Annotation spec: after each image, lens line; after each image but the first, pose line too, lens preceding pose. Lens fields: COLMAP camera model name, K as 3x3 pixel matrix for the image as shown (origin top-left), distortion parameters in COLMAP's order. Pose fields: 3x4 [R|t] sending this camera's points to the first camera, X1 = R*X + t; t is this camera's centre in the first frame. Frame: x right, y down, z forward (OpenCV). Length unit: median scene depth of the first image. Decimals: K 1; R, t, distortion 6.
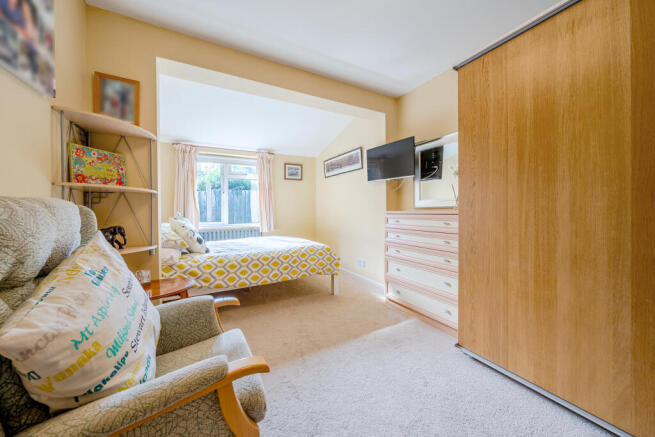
lens RADIAL K [[228.0, 0, 325.7], [0, 228.0, 212.3], [0, 0, 1]] dist [-0.001409, -0.000088]
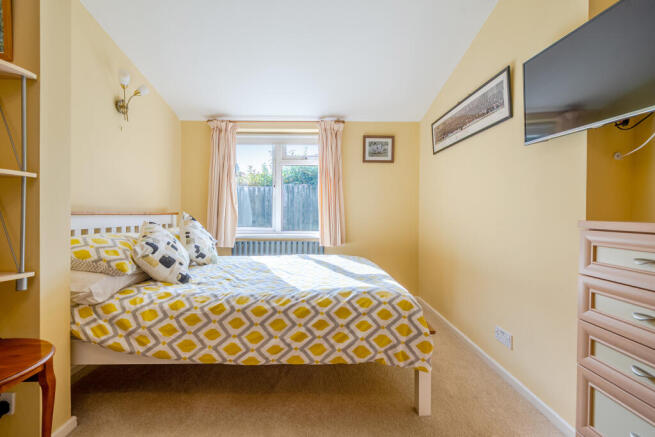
lens RADIAL K [[269.6, 0, 327.9], [0, 269.6, 213.2], [0, 0, 1]] dist [-0.000858, 0.000000]
pose [[0.885124, 0.018539, -0.464986, 0.121776], [-0.021262, 0.999774, -0.000612, -0.008401], [0.464869, 0.010428, 0.885318, 0.511315]]
